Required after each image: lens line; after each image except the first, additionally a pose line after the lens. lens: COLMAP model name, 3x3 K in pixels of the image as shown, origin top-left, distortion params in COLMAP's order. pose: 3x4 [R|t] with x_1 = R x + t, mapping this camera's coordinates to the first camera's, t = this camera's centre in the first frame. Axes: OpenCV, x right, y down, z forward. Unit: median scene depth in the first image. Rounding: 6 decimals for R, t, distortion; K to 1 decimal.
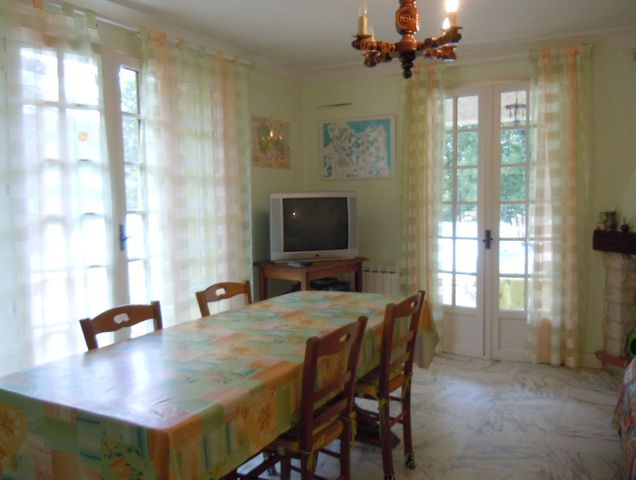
lens RADIAL K [[562.3, 0, 315.7], [0, 562.3, 239.0], [0, 0, 1]] dist [0.056965, -0.191368]
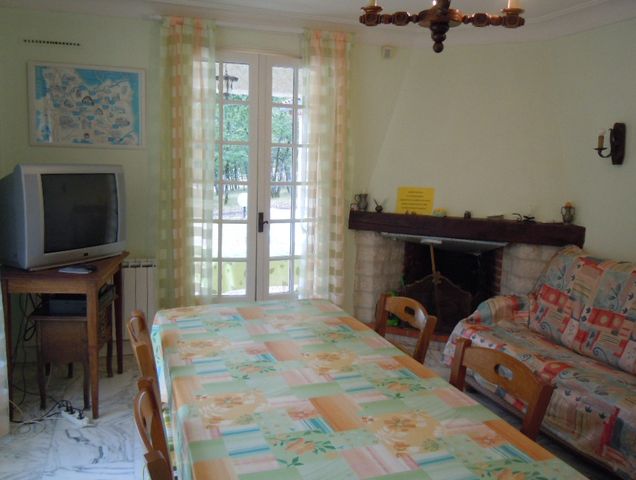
lens RADIAL K [[562.3, 0, 315.7], [0, 562.3, 239.0], [0, 0, 1]] dist [0.056965, -0.191368]
pose [[0.668904, -0.061714, 0.740783, -0.332622], [0.015300, 0.997480, 0.069283, -0.035520], [-0.743191, -0.035010, 0.668162, 0.303177]]
